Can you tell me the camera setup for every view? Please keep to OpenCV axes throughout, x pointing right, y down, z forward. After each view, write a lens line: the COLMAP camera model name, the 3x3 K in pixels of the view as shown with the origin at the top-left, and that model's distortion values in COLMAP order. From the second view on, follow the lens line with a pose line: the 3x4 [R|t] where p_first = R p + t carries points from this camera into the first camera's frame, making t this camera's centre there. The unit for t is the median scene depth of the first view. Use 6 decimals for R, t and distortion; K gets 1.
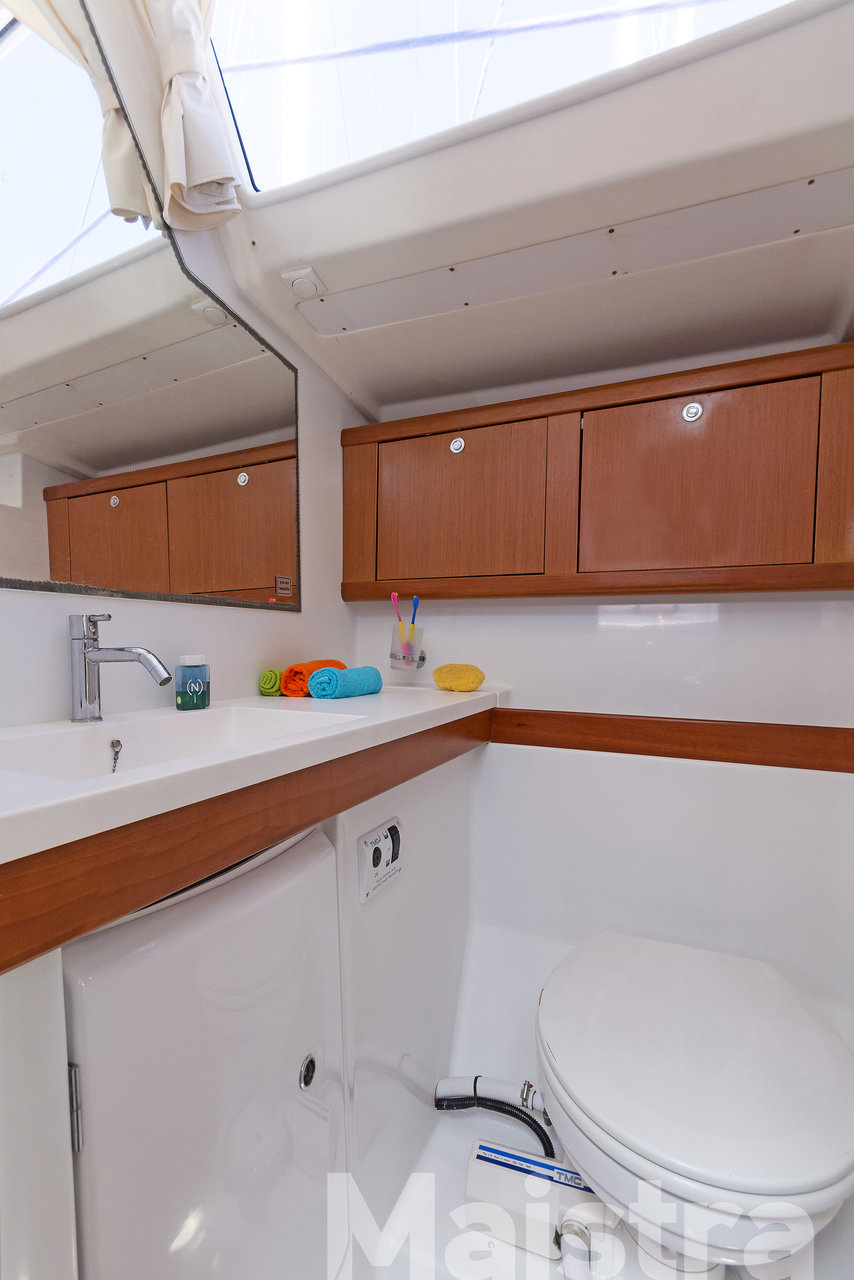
lens RADIAL K [[539.7, 0, 387.2], [0, 539.7, 661.6], [0, 0, 1]] dist [-0.026506, -0.000076]
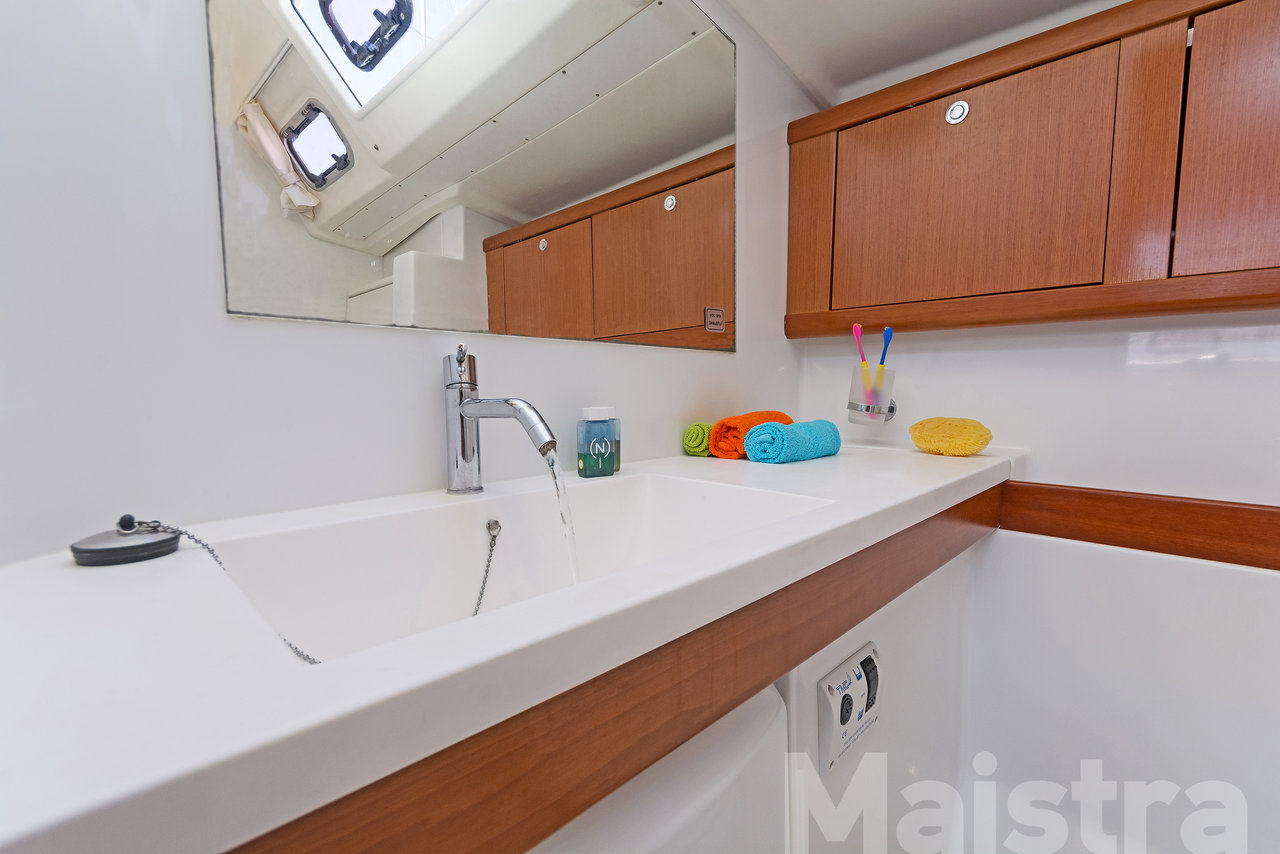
lens RADIAL K [[560.6, 0, 639.9], [0, 560.6, 435.8], [0, 0, 1]] dist [0.015154, -0.004865]
pose [[0.948977, 0.021313, -0.314625, -0.032948], [-0.005875, 0.998735, 0.049934, -0.008431], [0.315291, -0.045538, 0.947902, 0.175439]]
